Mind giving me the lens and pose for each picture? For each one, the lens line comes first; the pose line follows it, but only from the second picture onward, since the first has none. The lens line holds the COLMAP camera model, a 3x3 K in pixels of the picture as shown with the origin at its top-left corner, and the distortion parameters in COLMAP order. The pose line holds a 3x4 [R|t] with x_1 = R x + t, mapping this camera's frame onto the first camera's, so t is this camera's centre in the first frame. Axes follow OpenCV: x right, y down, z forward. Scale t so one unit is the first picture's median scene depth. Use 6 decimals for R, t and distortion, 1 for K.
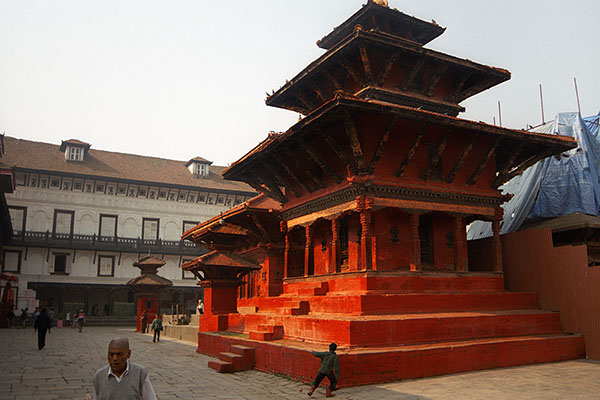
lens RADIAL K [[535.8, 0, 301.1], [0, 535.8, 213.9], [0, 0, 1]] dist [-0.051294, 0.001760]
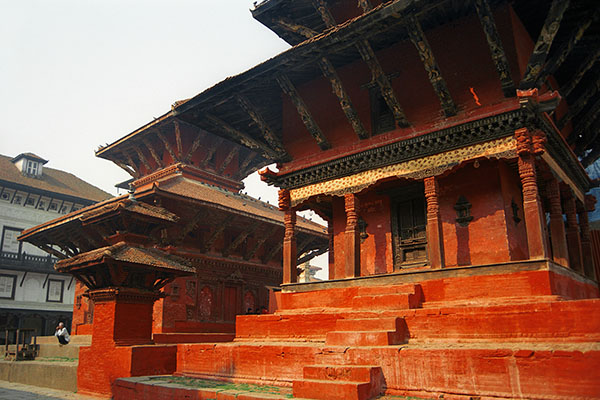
lens RADIAL K [[466.4, 0, 300.8], [0, 466.4, 220.9], [0, 0, 1]] dist [-0.078398, 0.005602]
pose [[0.910581, 0.091632, 0.403046, -0.218968], [-0.062312, 0.994405, -0.085299, 0.089571], [-0.408607, 0.052558, 0.911196, 0.490781]]
